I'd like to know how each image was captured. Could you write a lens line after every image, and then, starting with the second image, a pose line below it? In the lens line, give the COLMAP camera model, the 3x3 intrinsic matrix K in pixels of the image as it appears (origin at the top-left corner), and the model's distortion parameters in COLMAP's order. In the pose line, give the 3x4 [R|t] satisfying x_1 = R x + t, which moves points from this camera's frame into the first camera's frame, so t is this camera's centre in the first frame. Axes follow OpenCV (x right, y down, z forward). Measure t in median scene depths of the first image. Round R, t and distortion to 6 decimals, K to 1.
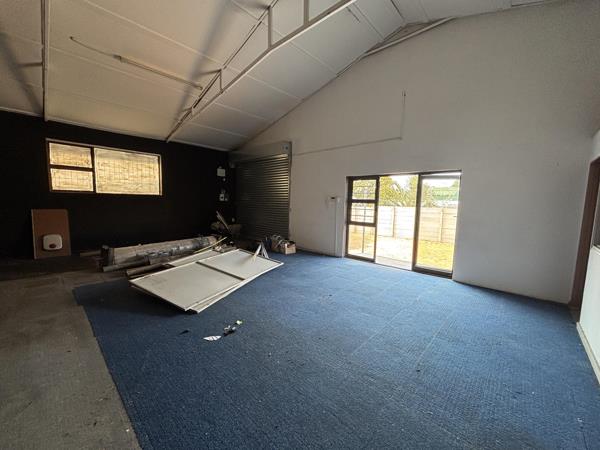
lens RADIAL K [[243.7, 0, 296.4], [0, 243.7, 223.8], [0, 0, 1]] dist [-0.000602, -0.000581]
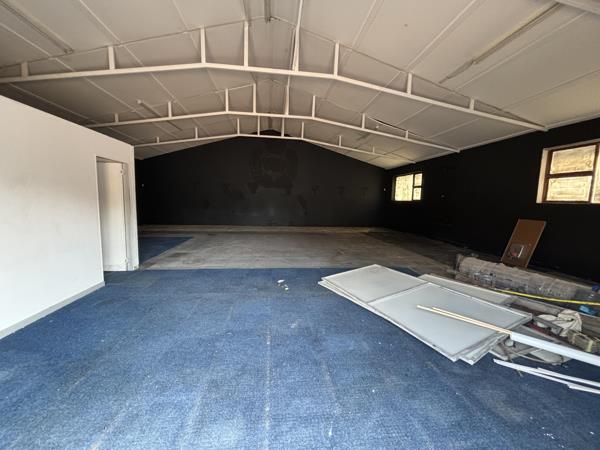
lens RADIAL K [[243.7, 0, 299.2], [0, 243.7, 223.4], [0, 0, 1]] dist [-0.000602, -0.000581]
pose [[-0.649485, 0.035186, -0.759560, 0.344279], [-0.111323, 0.983765, 0.140762, -0.074533], [0.752181, 0.175979, -0.635023, 0.849688]]
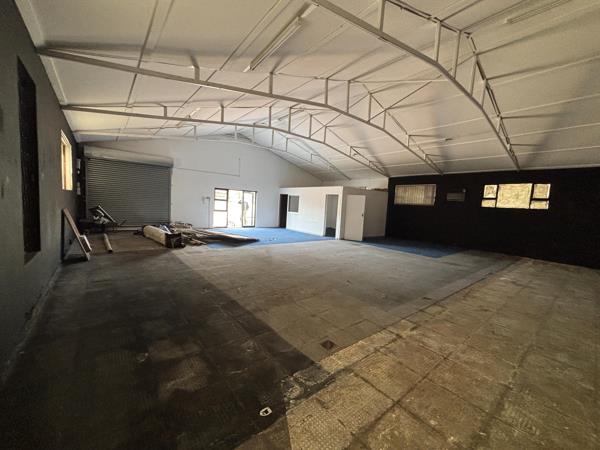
lens RADIAL K [[243.7, 0, 304.1], [0, 243.7, 224.6], [0, 0, 1]] dist [-0.000602, -0.000581]
pose [[0.131915, -0.092750, 0.986912, -1.657133], [0.040091, 0.995297, 0.088180, -0.034909], [-0.990450, 0.027934, 0.135013, -0.004941]]
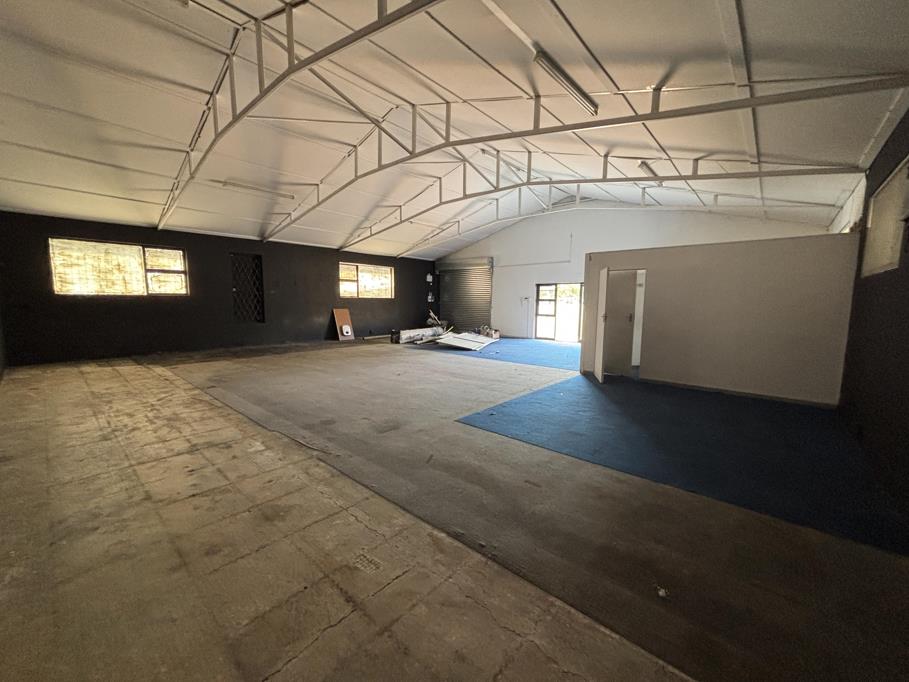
lens RADIAL K [[369.2, 0, 445.8], [0, 369.2, 344.8], [0, 0, 1]] dist [-0.000602, -0.000581]
pose [[0.999703, -0.018110, 0.016329, -0.373500], [0.017654, 0.999461, 0.027684, 0.103168], [-0.016822, -0.027388, 0.999483, -1.215366]]
